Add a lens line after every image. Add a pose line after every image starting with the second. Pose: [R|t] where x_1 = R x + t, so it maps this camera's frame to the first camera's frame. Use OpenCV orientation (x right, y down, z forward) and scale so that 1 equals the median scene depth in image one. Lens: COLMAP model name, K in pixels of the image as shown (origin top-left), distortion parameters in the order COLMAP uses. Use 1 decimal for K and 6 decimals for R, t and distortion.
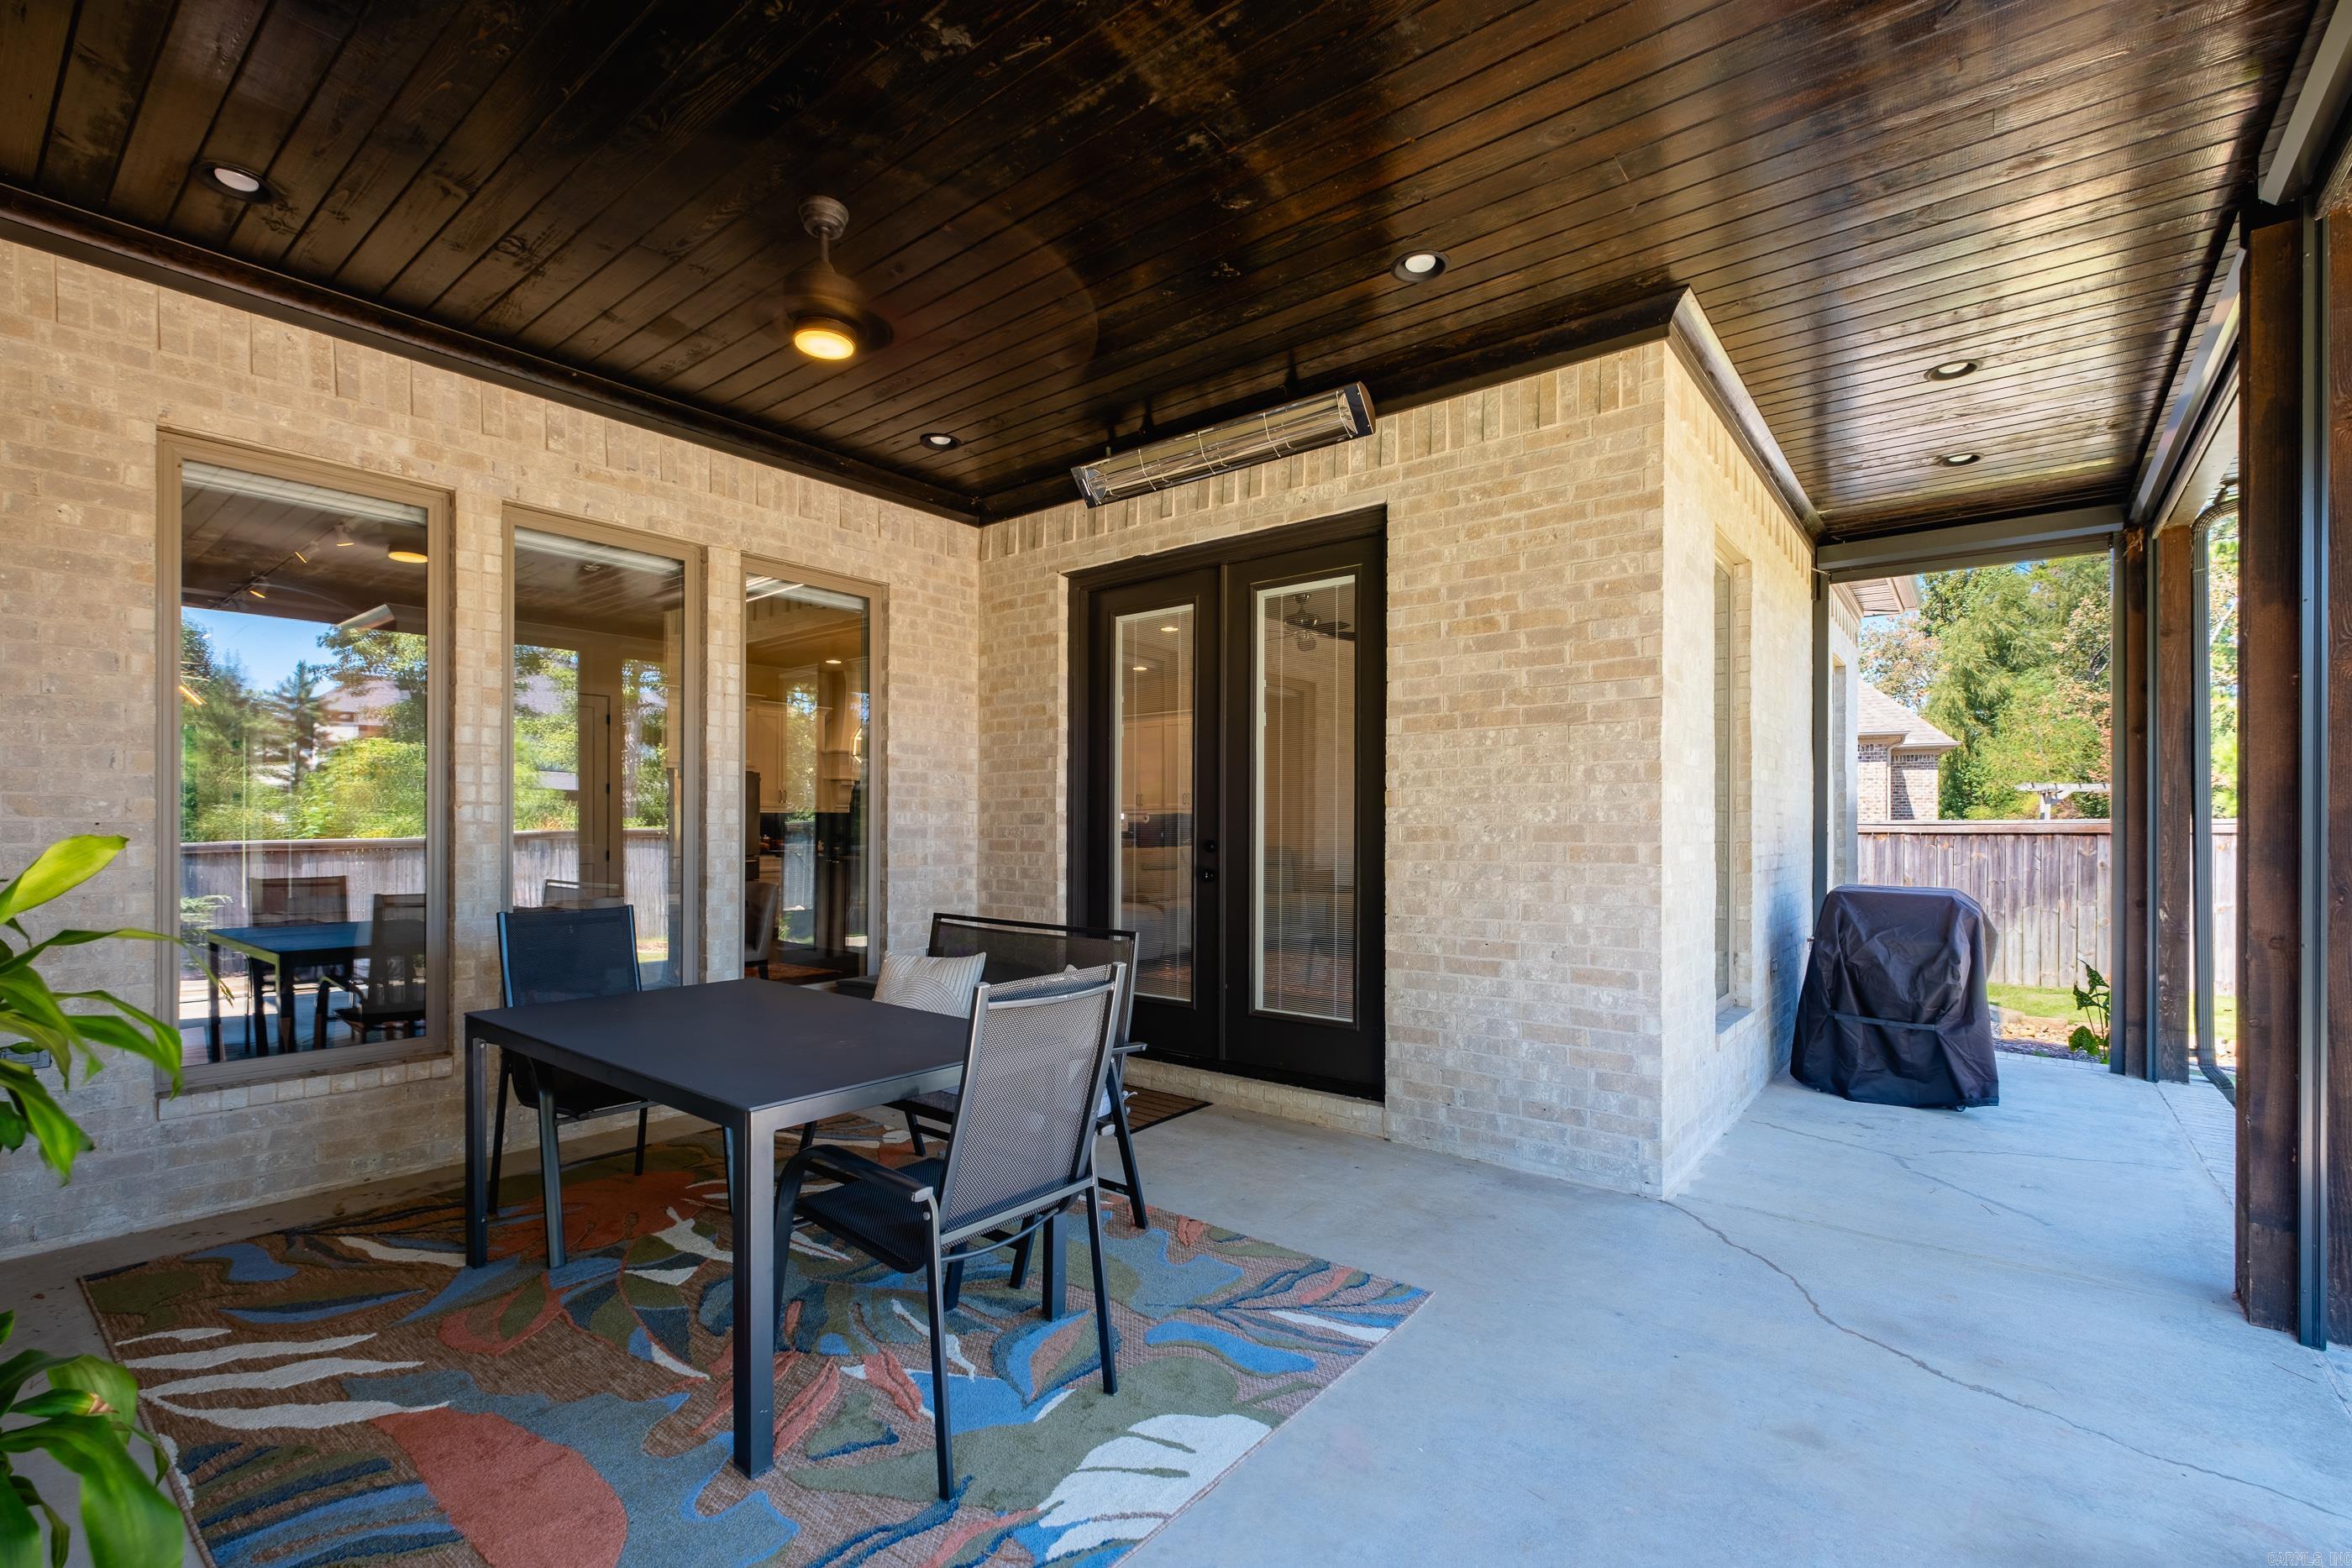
lens RADIAL K [[1029.2, 0, 1177.1], [0, 1029.2, 810.1], [0, 0, 1]] dist [0.011134, -0.007537]
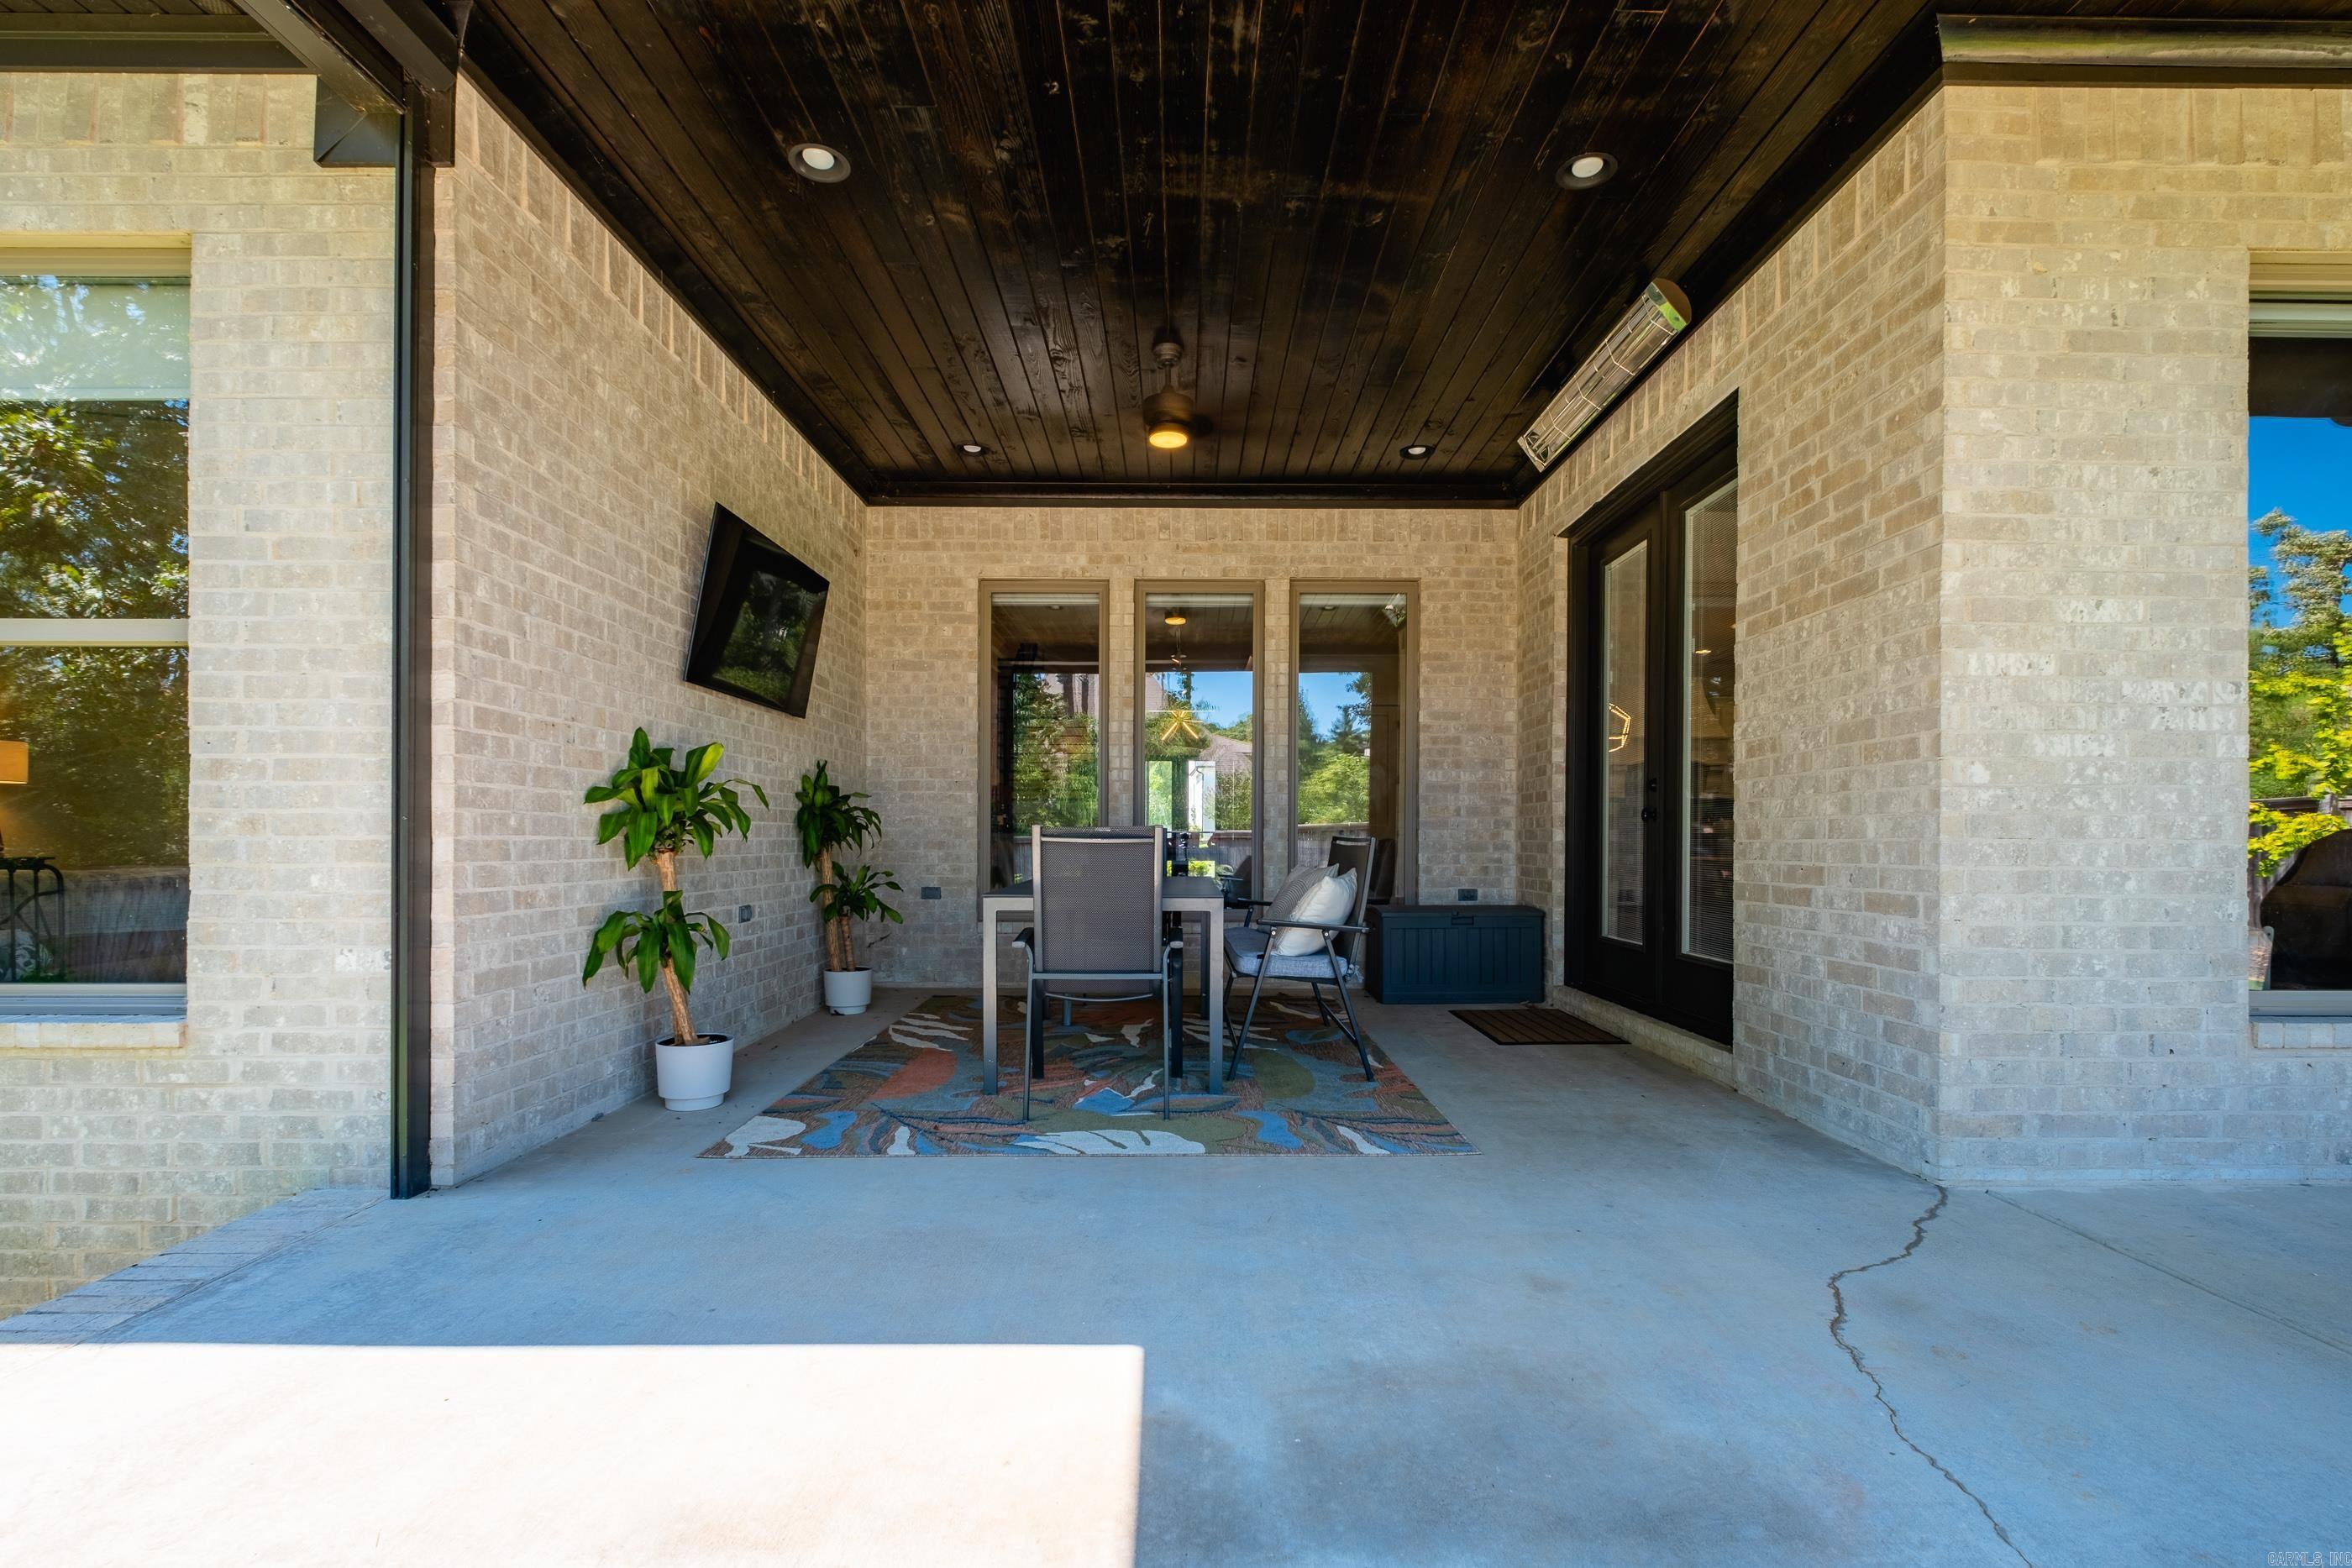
lens RADIAL K [[1029.2, 0, 1177.1], [0, 1029.2, 810.1], [0, 0, 1]] dist [0.011134, -0.007537]
pose [[0.628918, -0.022205, -0.777154, 0.647094], [0.013326, 0.999753, -0.017782, 0.090209], [0.777357, 0.000827, 0.629059, 0.054788]]
